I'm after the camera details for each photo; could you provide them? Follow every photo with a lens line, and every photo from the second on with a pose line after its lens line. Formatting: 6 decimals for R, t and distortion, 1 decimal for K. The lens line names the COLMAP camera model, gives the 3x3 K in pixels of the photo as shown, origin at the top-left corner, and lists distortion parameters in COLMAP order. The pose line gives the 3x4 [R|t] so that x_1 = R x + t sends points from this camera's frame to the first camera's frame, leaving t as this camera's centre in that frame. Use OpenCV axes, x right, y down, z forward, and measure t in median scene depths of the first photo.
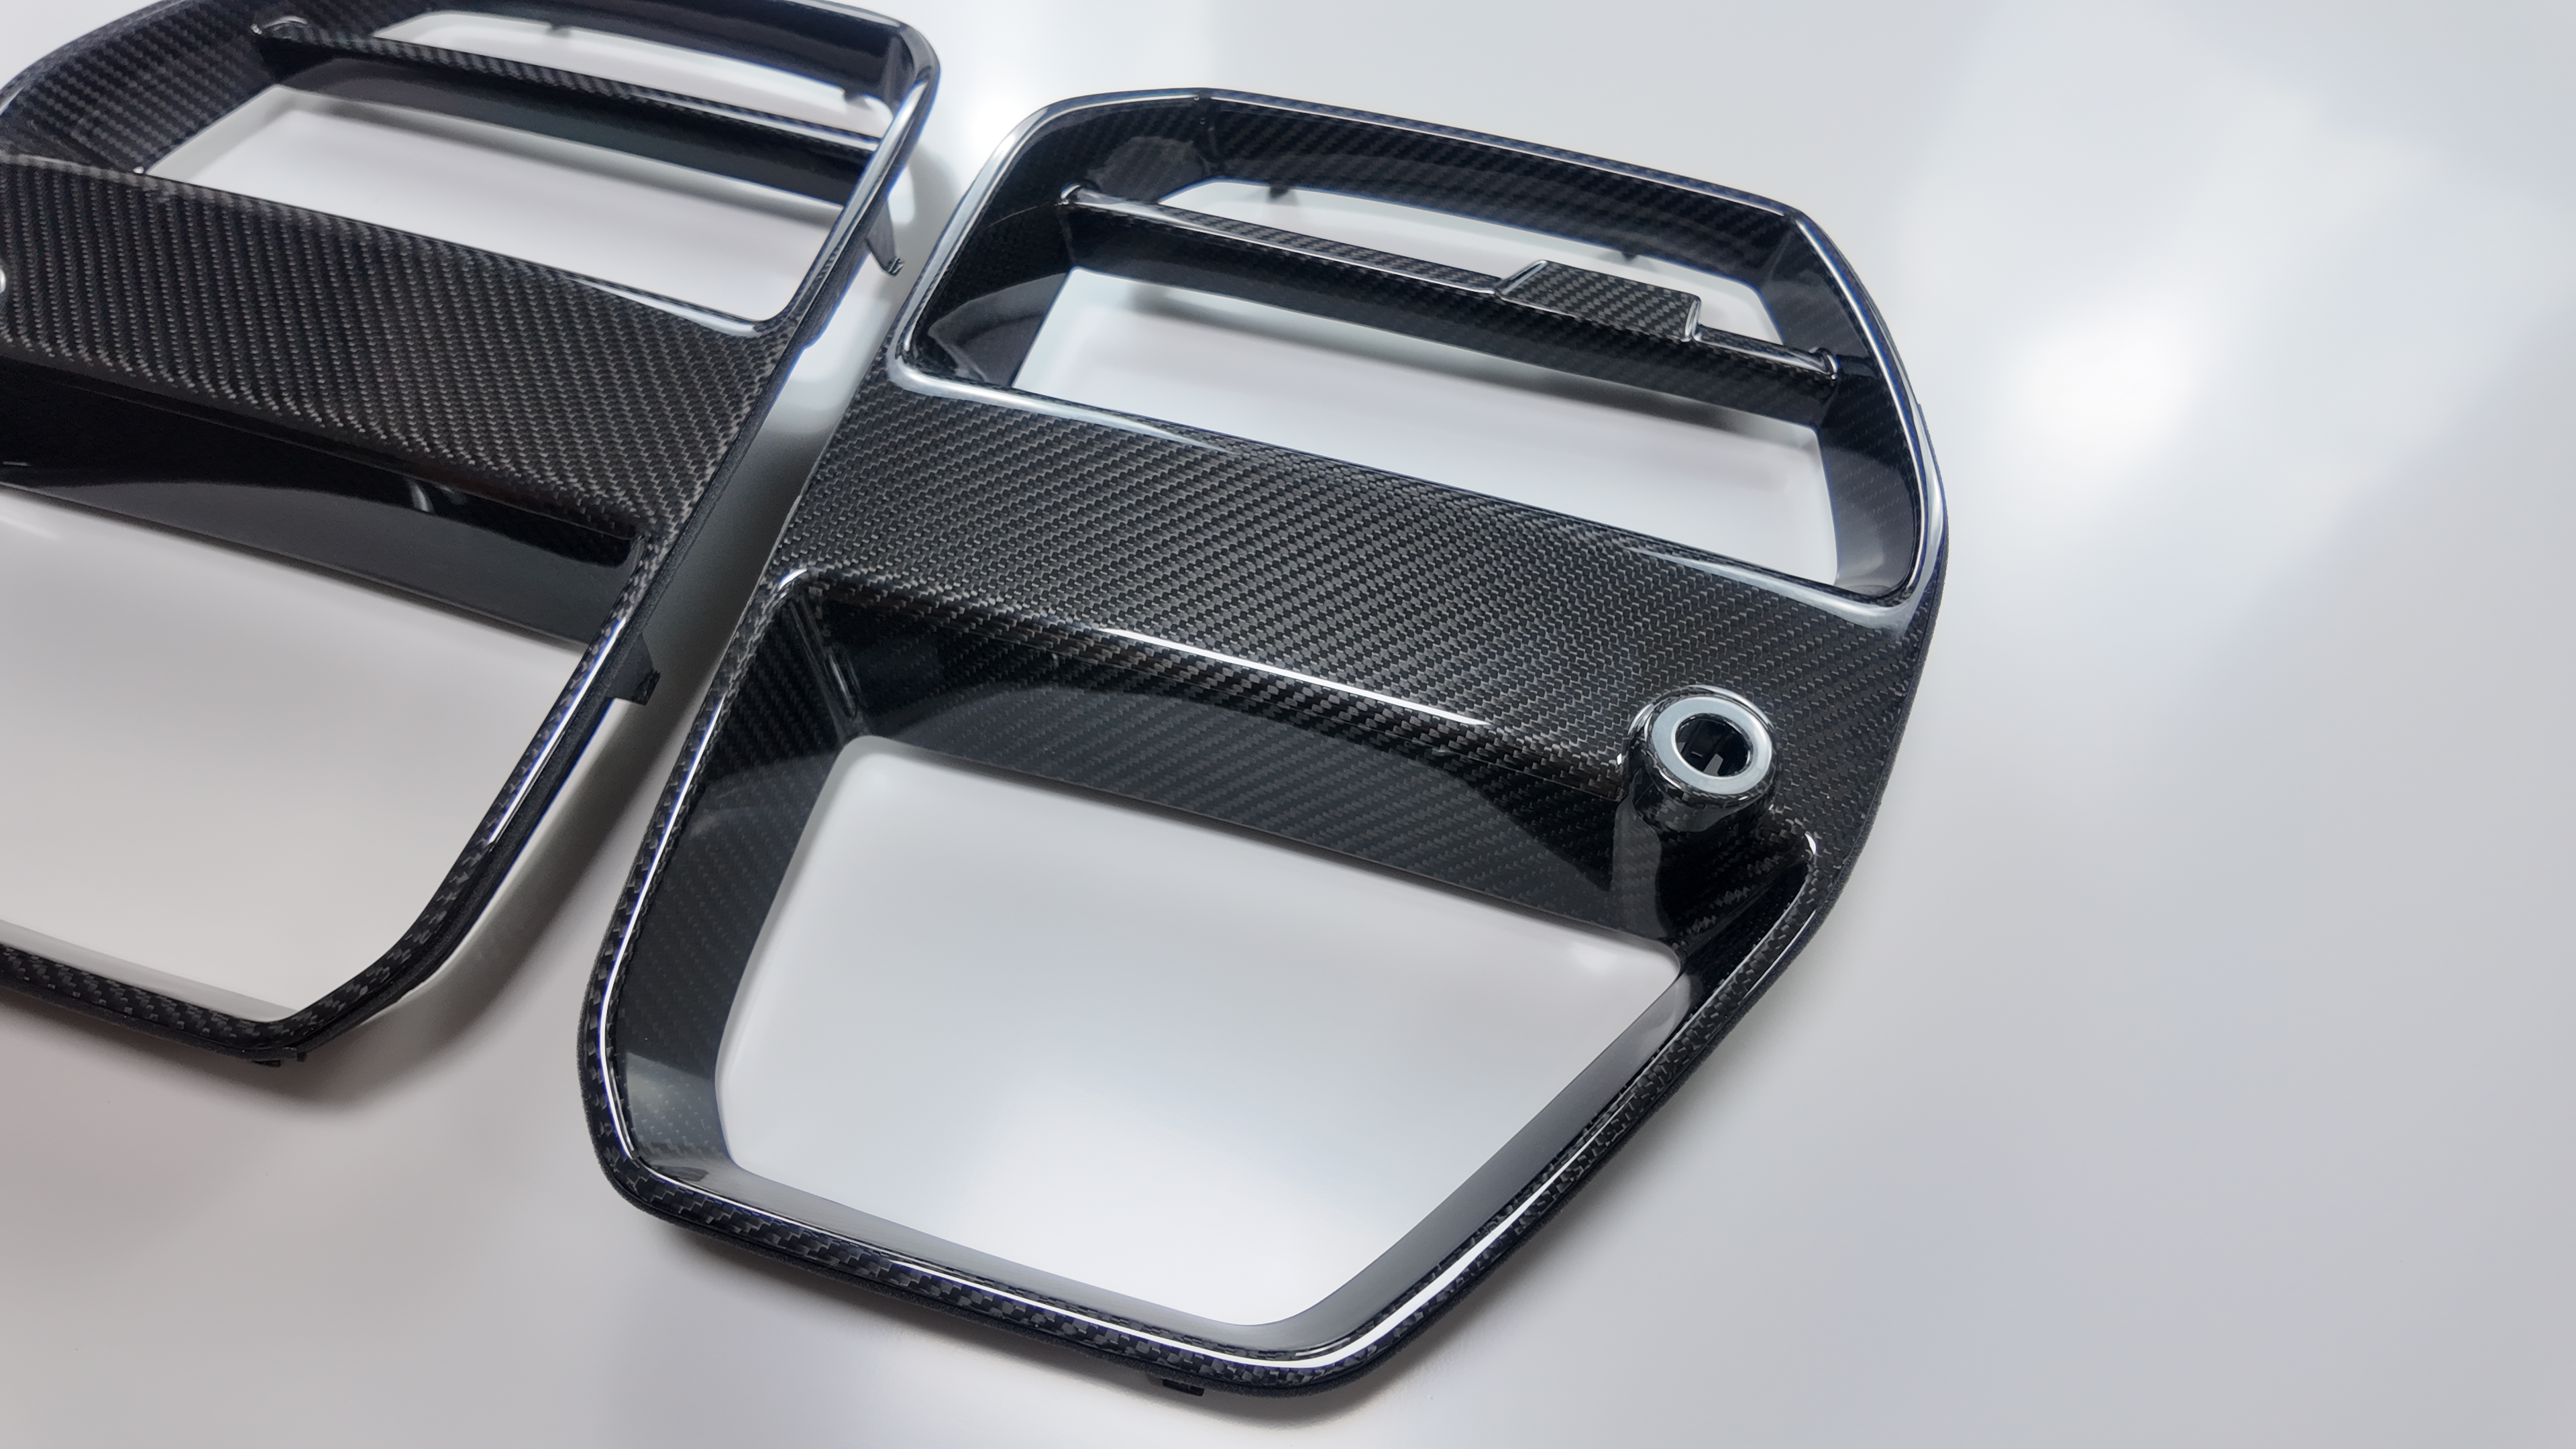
lens RADIAL K [[1519.5, 0, 1288.0], [0, 1519.5, 724.5], [0, 0, 1]] dist [0.144940, -0.227467]
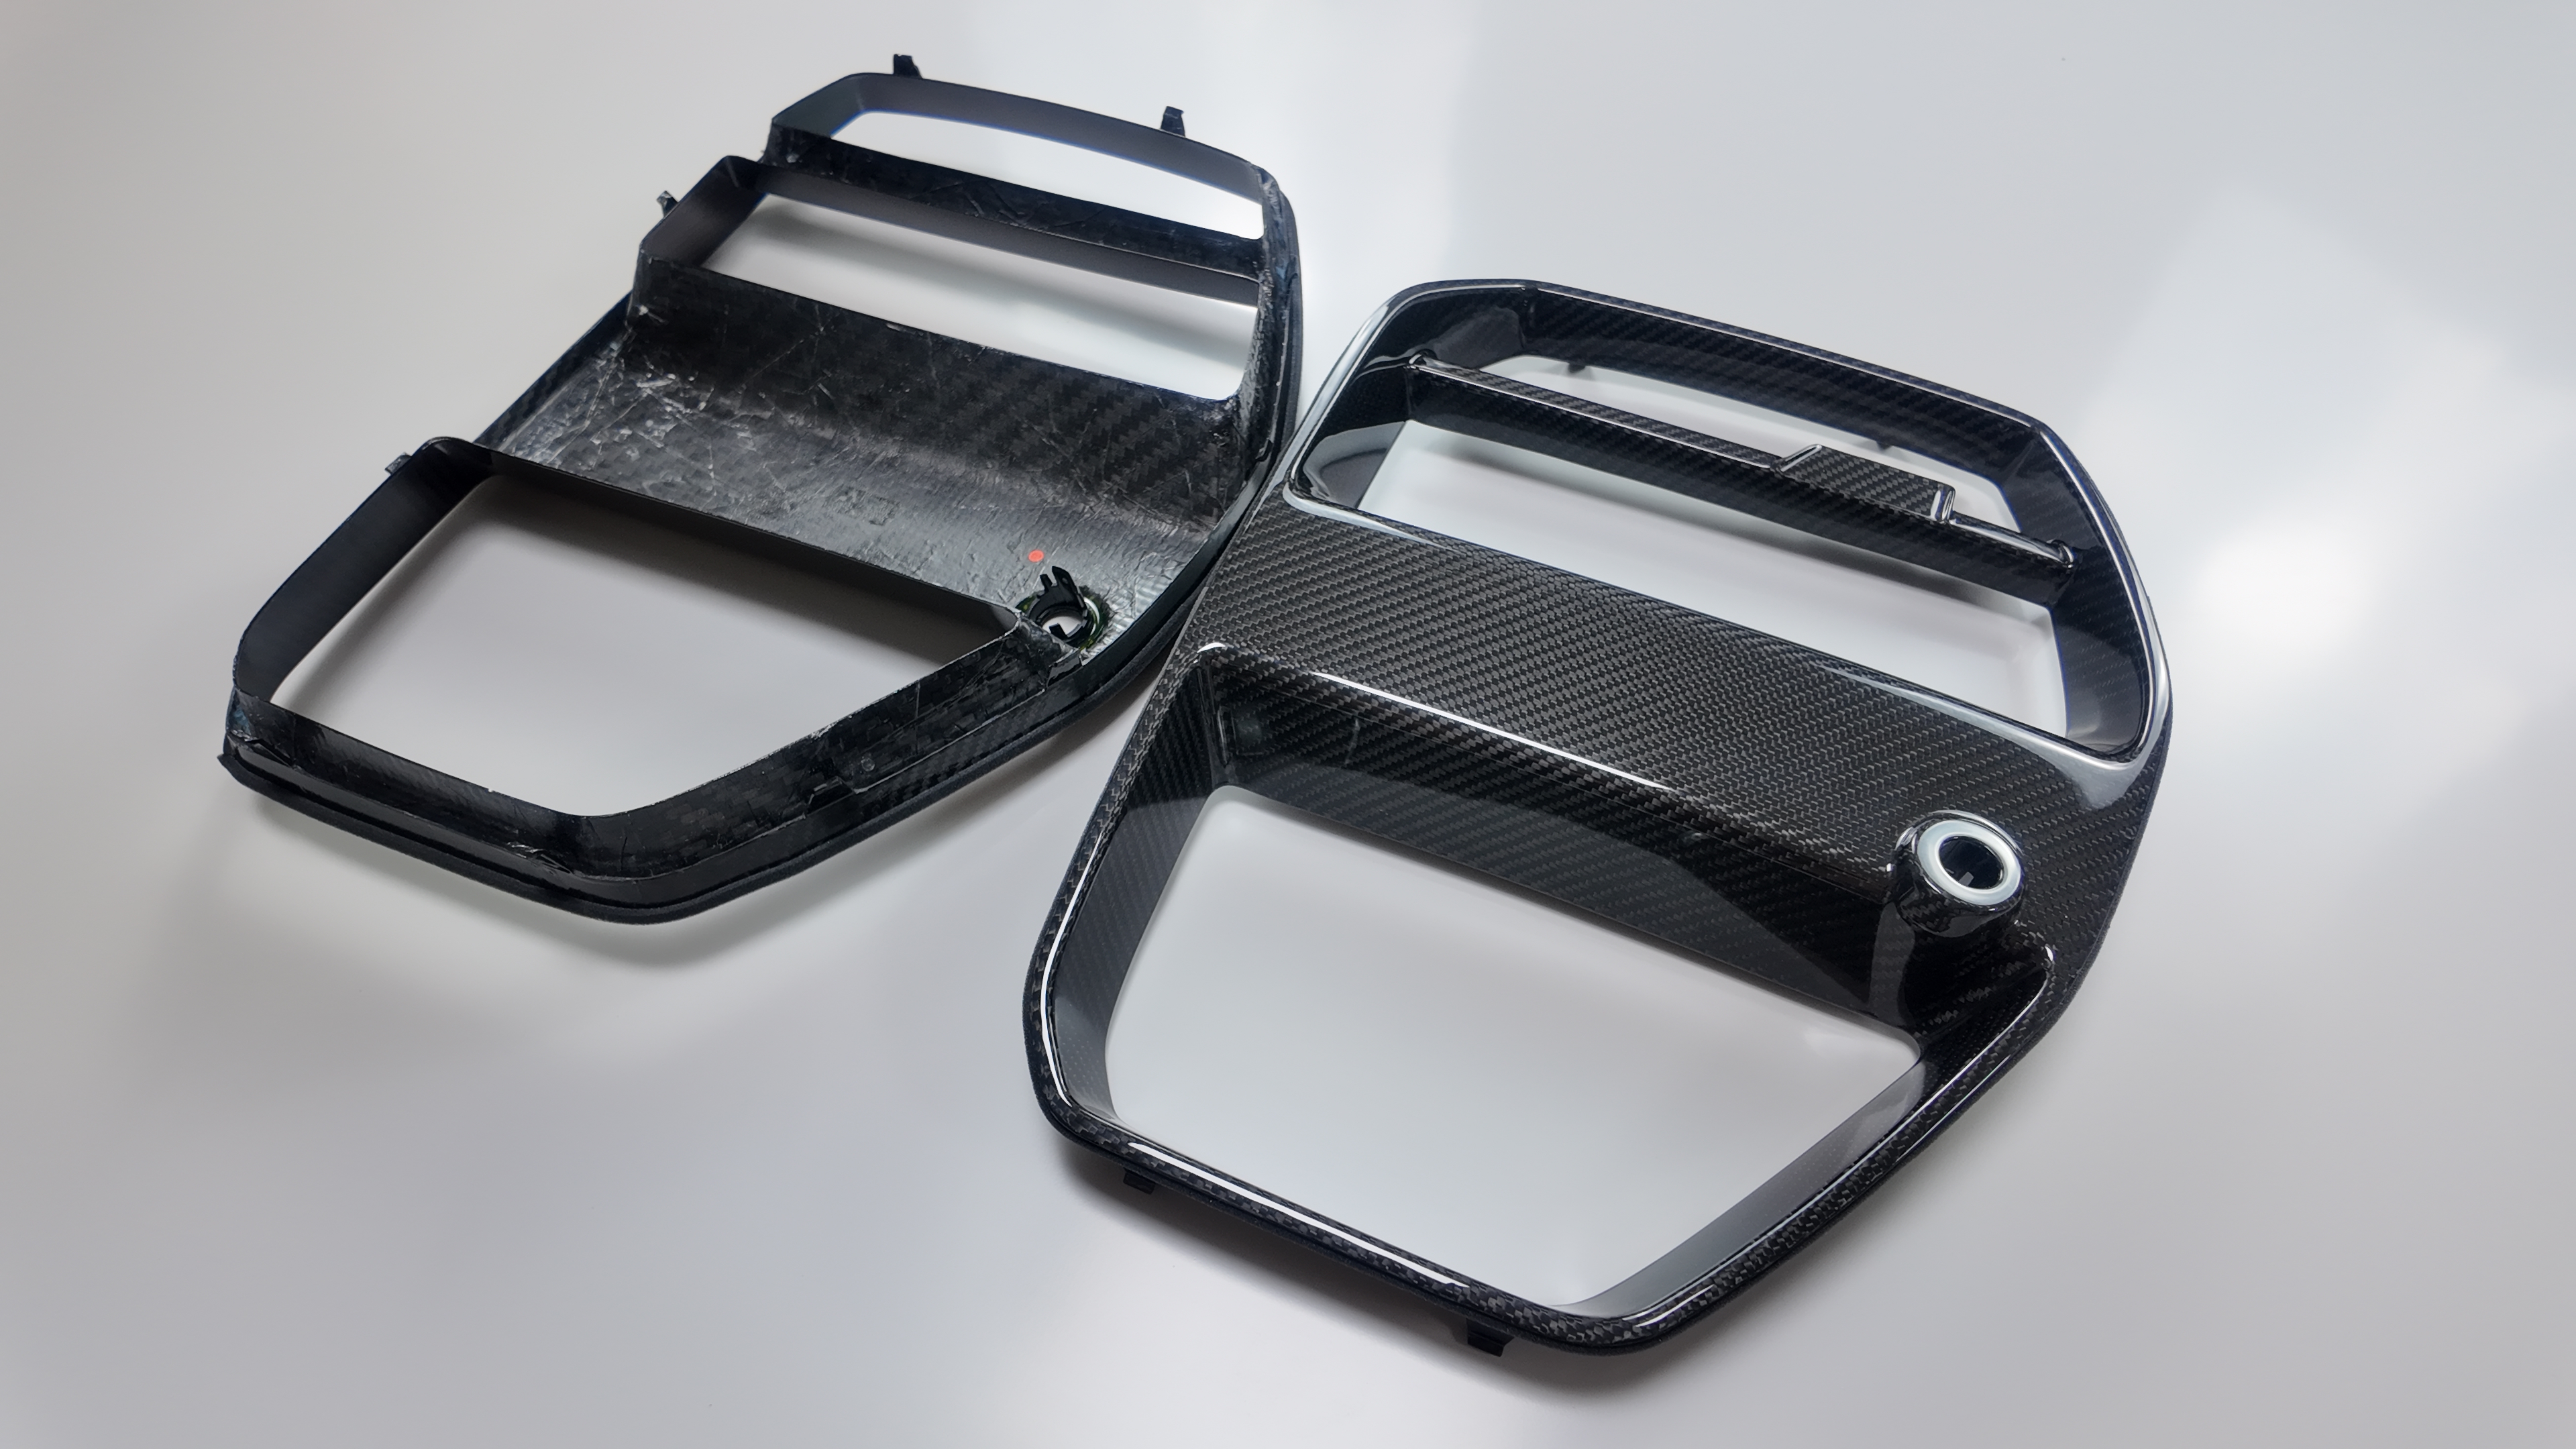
lens RADIAL K [[1519.5, 0, 1288.0], [0, 1519.5, 724.5], [0, 0, 1]] dist [0.144940, -0.227467]
pose [[0.992857, 0.098435, -0.067423, -0.138949], [-0.103553, 0.991626, -0.077165, 0.043496], [0.059263, 0.083596, 0.994736, -0.182010]]
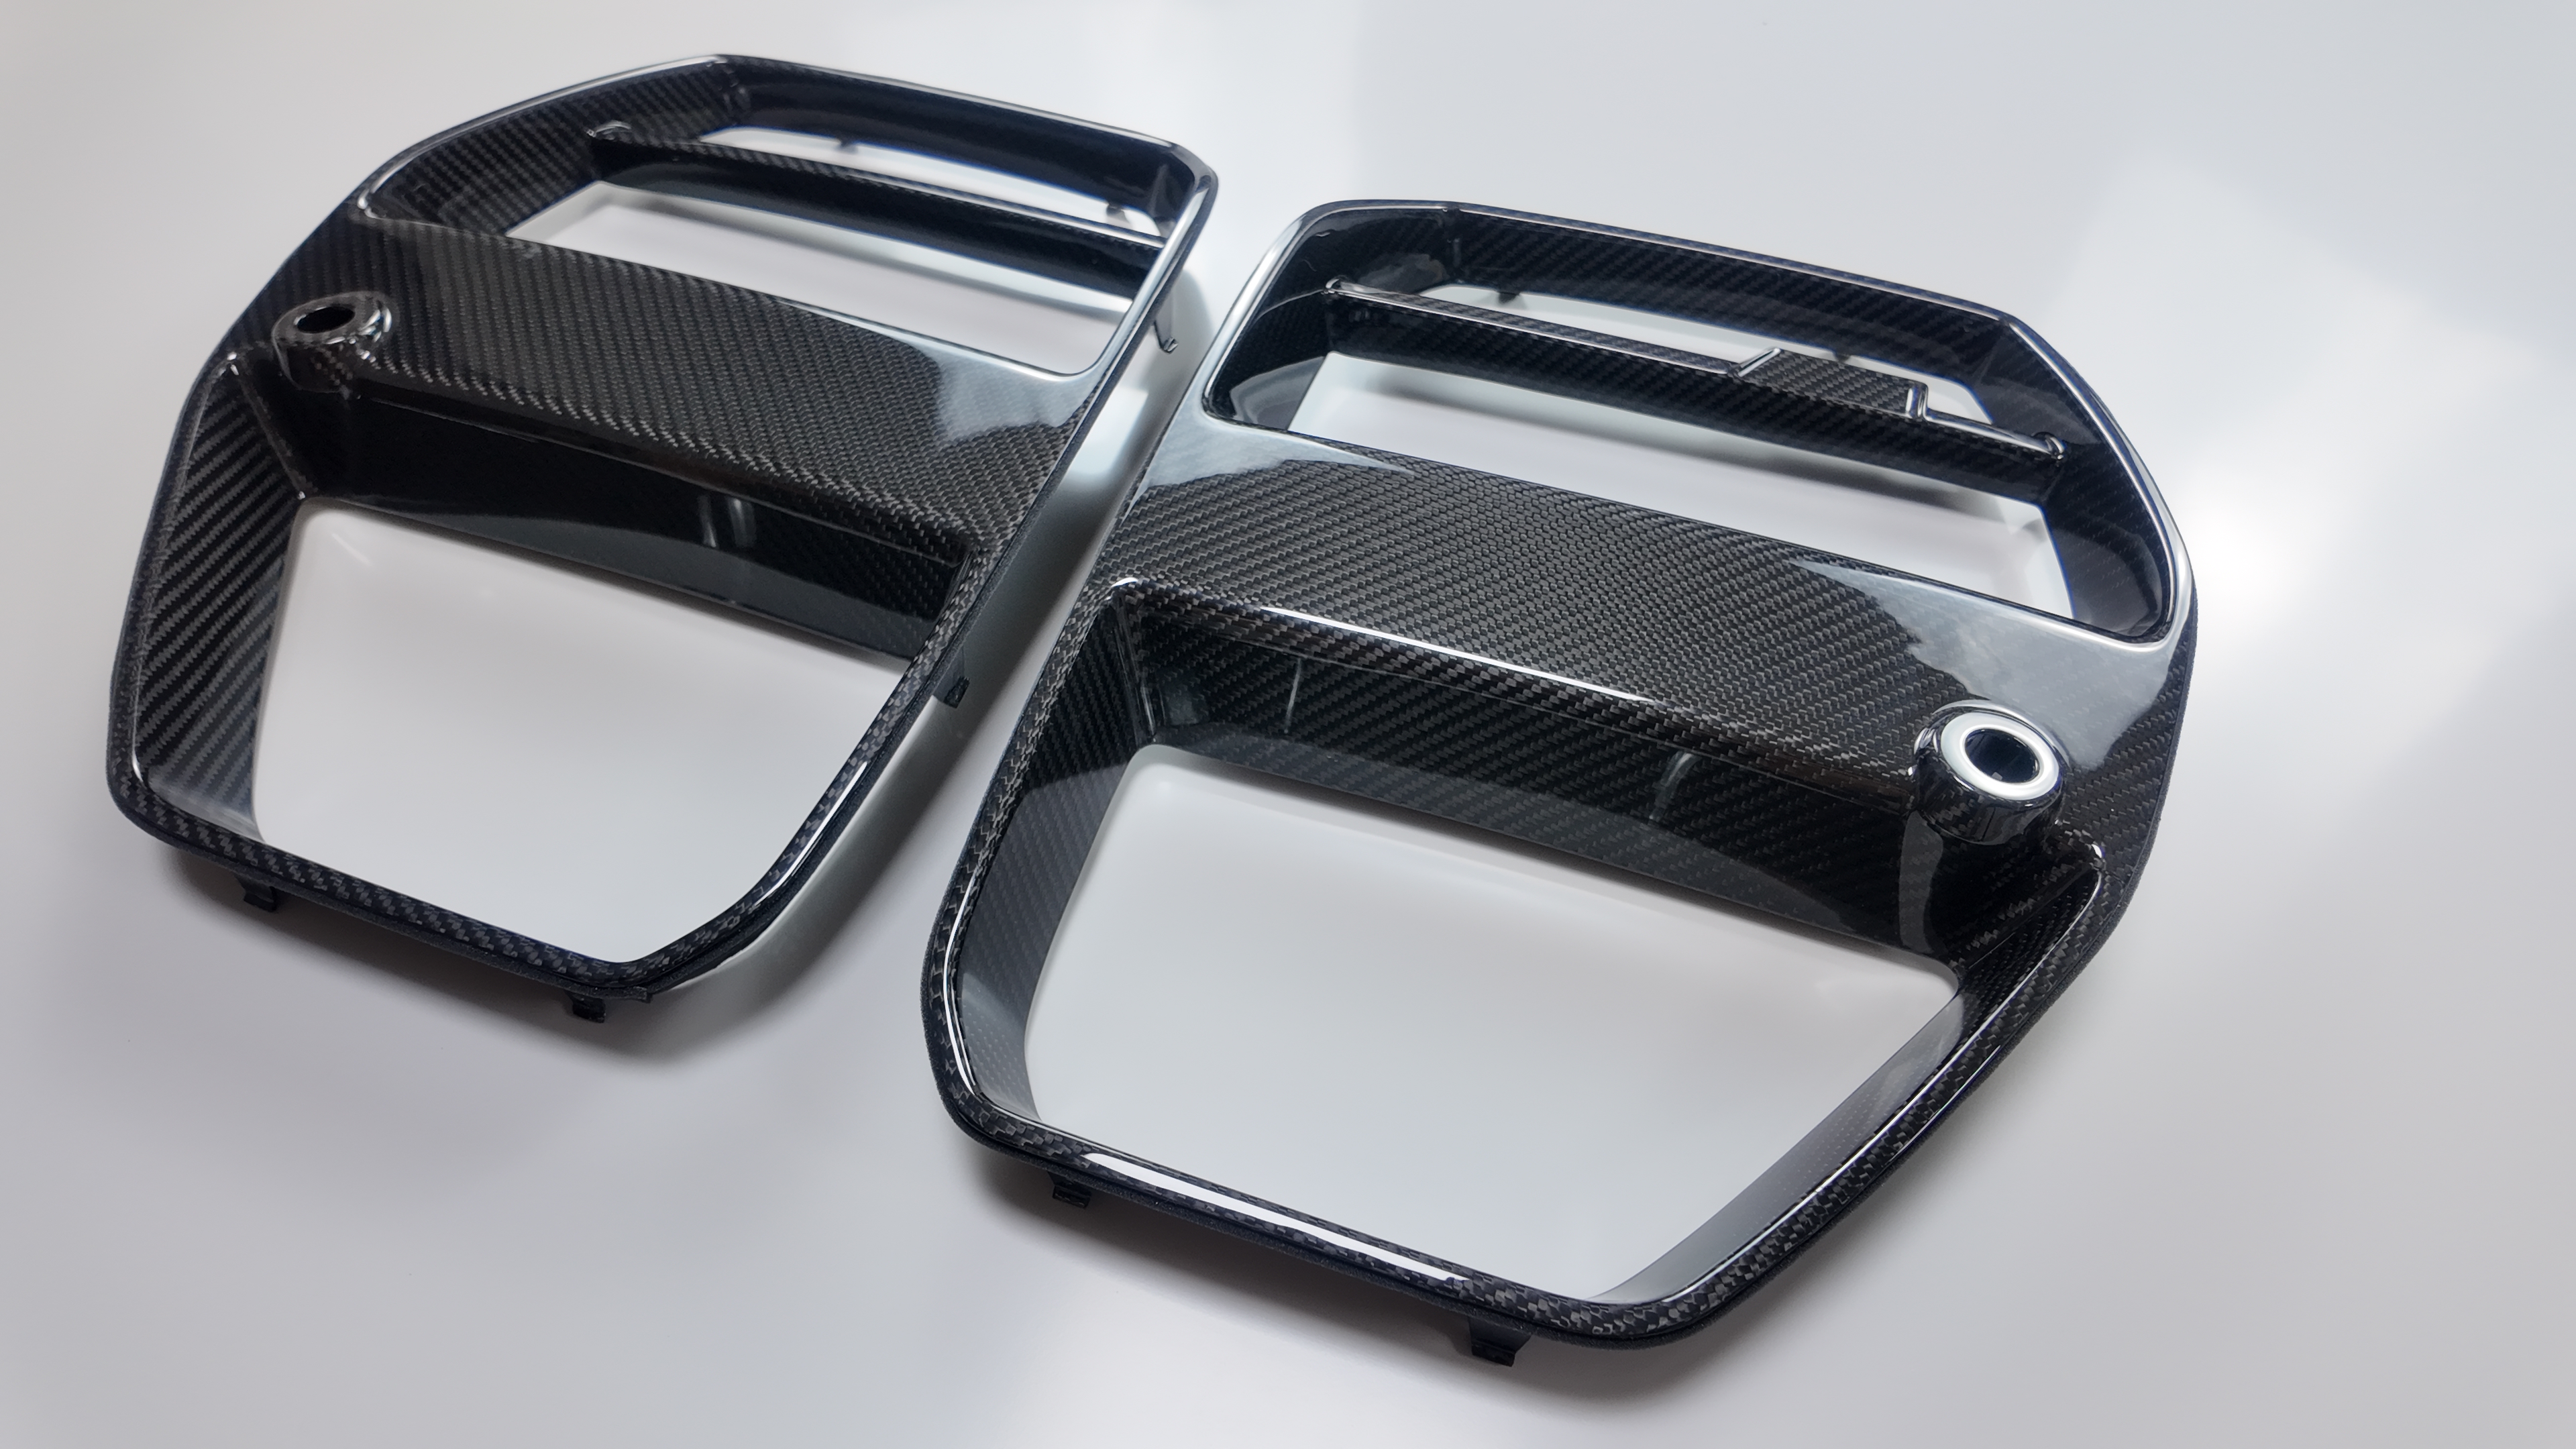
lens RADIAL K [[1519.5, 0, 1288.0], [0, 1519.5, 724.5], [0, 0, 1]] dist [0.144940, -0.227467]
pose [[0.998998, 0.035447, -0.027324, -0.140634], [-0.038755, 0.990497, -0.131963, 0.118516], [0.022387, 0.132889, 0.990878, -0.044146]]
